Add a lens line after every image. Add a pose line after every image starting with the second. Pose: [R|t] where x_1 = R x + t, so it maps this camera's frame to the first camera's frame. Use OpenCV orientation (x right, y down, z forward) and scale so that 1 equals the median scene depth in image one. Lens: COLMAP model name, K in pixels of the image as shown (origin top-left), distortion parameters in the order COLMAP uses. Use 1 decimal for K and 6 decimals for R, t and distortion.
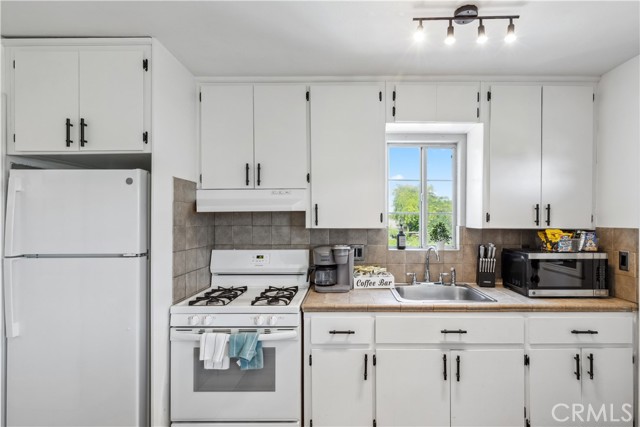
lens RADIAL K [[314.5, 0, 345.0], [0, 314.5, 217.6], [0, 0, 1]] dist [-0.001992, -0.000807]
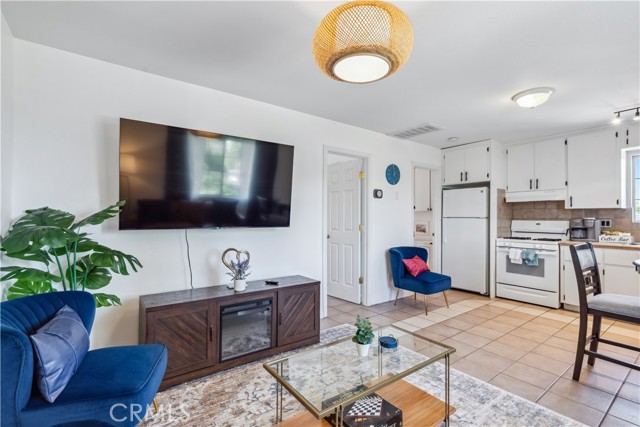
lens RADIAL K [[293.4, 0, 322.0], [0, 293.4, 215.8], [0, 0, 1]] dist [-0.004265, -0.000773]
pose [[0.594823, 0.002460, -0.803853, 0.478618], [0.002534, 0.999985, 0.004935, 0.071063], [0.803853, -0.004972, 0.594808, -1.432279]]
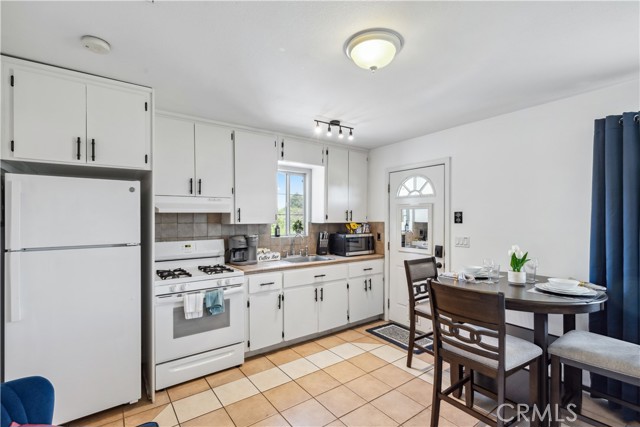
lens RADIAL K [[293.4, 0, 321.0], [0, 293.4, 214.9], [0, 0, 1]] dist [-0.004265, -0.000773]
pose [[0.807259, 0.005055, 0.590175, -0.640951], [0.002329, 0.999928, -0.011752, 0.008695], [-0.590193, 0.010862, 0.807189, -0.416010]]
